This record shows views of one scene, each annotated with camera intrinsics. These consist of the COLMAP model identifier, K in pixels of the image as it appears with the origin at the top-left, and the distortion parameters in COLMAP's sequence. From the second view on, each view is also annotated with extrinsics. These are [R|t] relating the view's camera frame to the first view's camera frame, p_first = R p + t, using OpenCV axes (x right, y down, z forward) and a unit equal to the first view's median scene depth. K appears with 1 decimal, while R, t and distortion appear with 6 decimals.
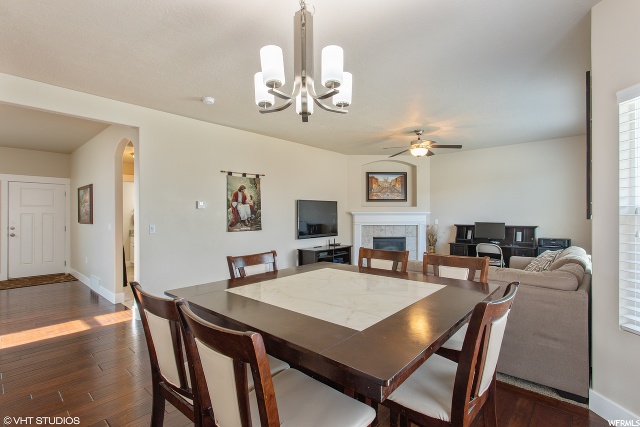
lens RADIAL K [[304.3, 0, 321.3], [0, 304.3, 214.3], [0, 0, 1]] dist [0.000834, -0.000038]
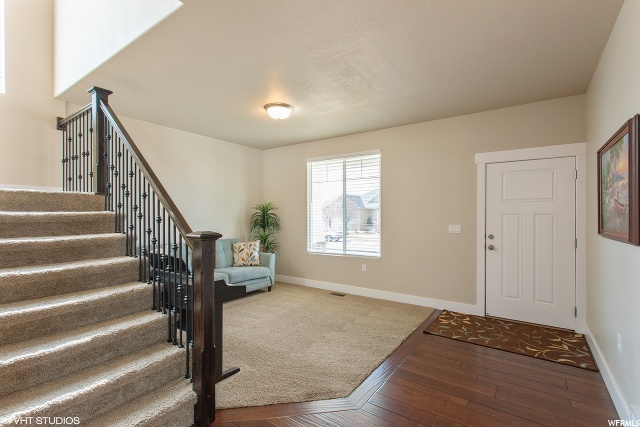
lens RADIAL K [[304.3, 0, 318.6], [0, 304.3, 213.3], [0, 0, 1]] dist [0.000834, -0.000038]
pose [[0.119717, -0.003223, -0.992803, -0.433278], [-0.001437, 0.999993, -0.003419, 0.000692], [0.992807, 0.001836, 0.119712, 0.572724]]
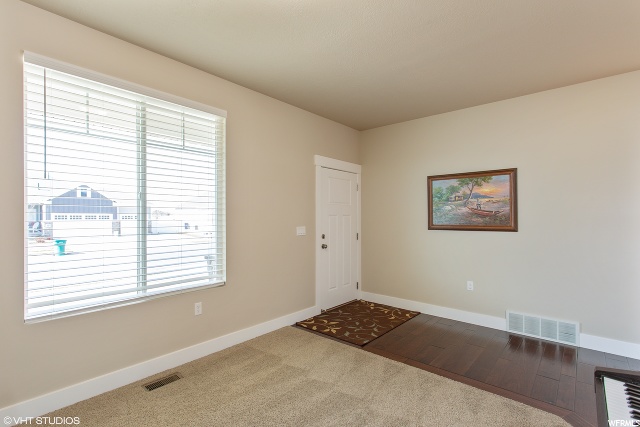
lens RADIAL K [[304.3, 0, 316.8], [0, 304.3, 218.2], [0, 0, 1]] dist [0.000834, -0.000038]
pose [[0.999984, -0.001445, 0.005483, -1.036308], [0.001442, 0.999999, 0.000419, 0.006633], [-0.005484, -0.000411, 0.999985, 0.334155]]
